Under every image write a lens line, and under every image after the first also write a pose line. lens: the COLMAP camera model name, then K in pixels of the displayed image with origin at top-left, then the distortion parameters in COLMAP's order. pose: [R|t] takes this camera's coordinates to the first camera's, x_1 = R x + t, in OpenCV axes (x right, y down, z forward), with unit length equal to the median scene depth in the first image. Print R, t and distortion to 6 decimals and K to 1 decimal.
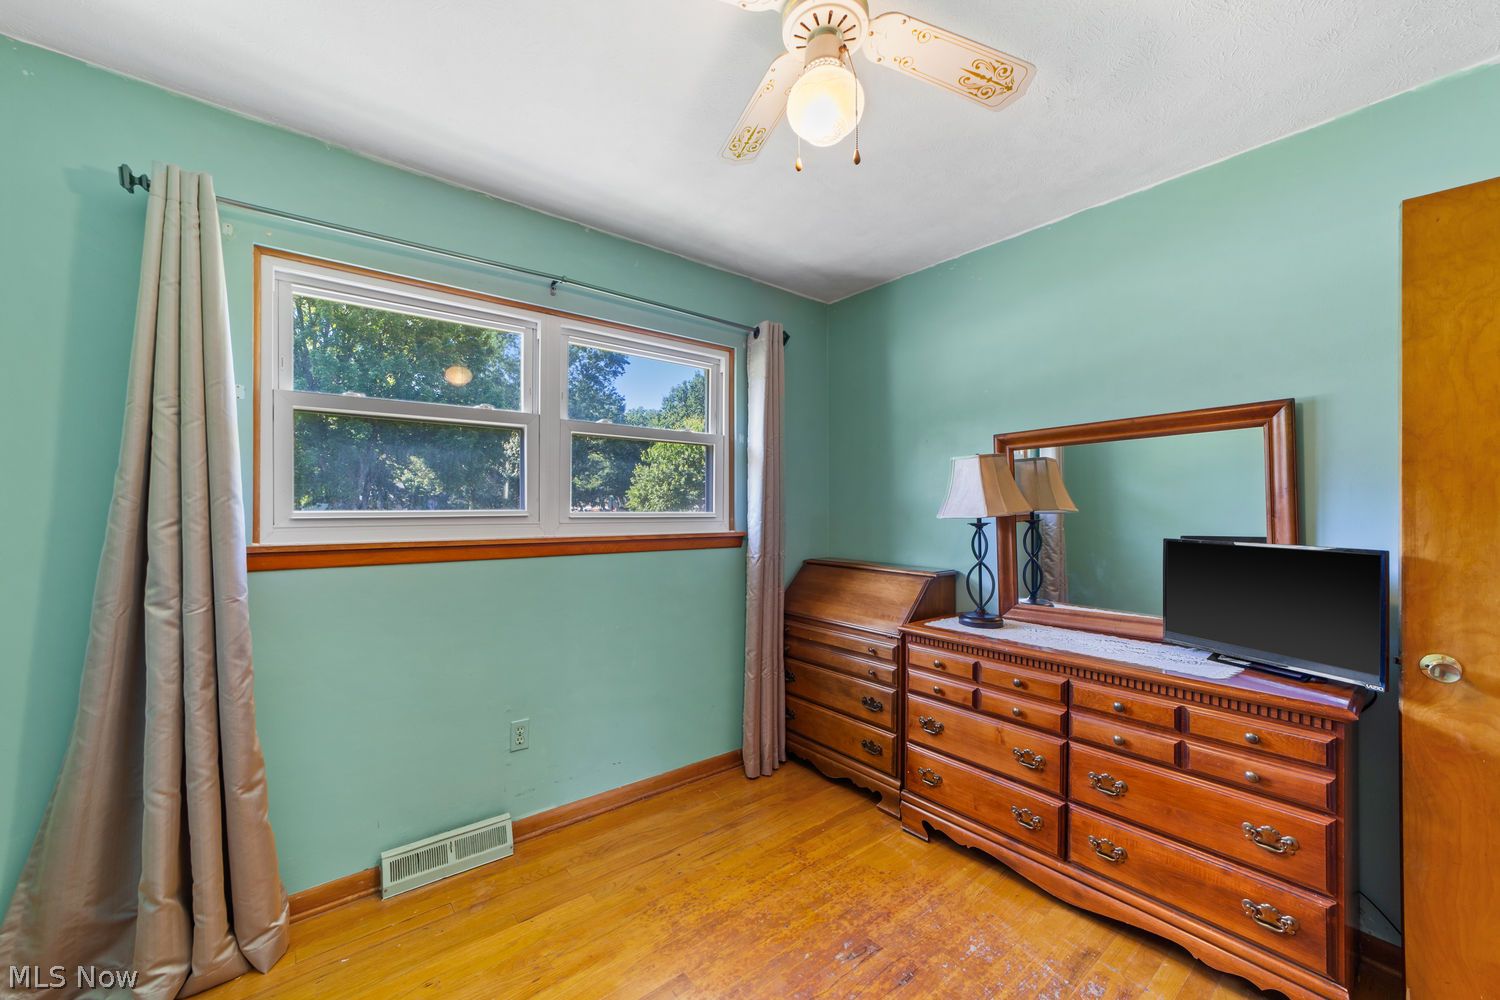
lens RADIAL K [[582.5, 0, 750.9], [0, 582.5, 502.1], [0, 0, 1]] dist [-0.008550, 0.004487]
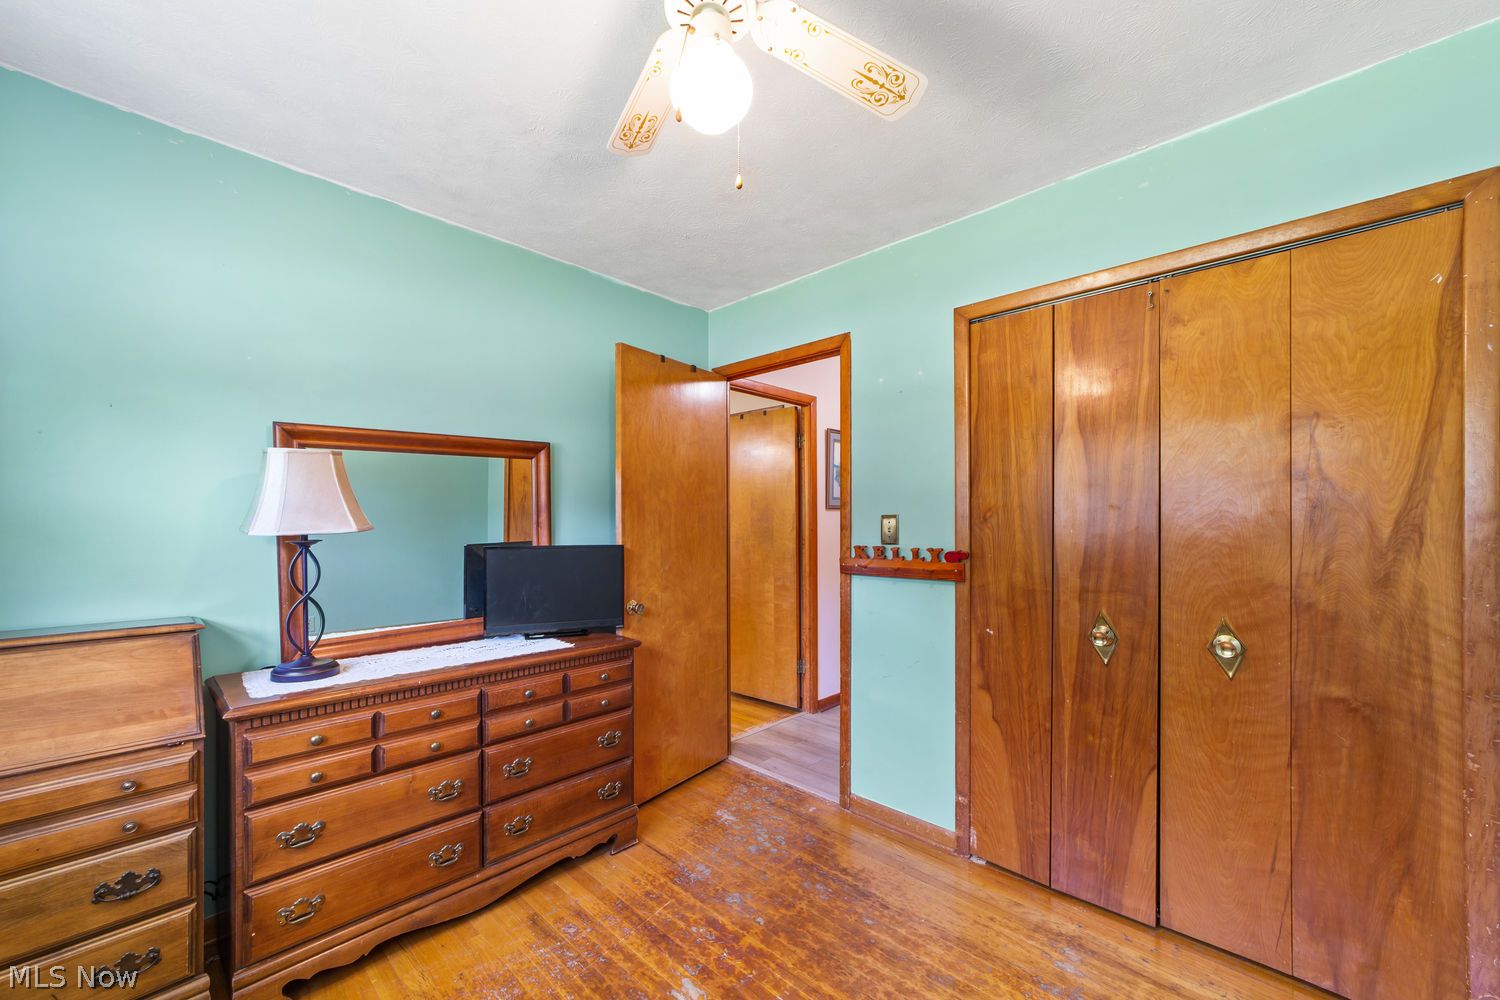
lens RADIAL K [[582.5, 0, 743.9], [0, 582.5, 528.3], [0, 0, 1]] dist [-0.008550, 0.004487]
pose [[-0.112286, -0.009659, 0.993629, -0.458304], [-0.004999, 0.999946, 0.009155, 0.011470], [-0.993663, -0.003939, -0.112328, 0.592493]]
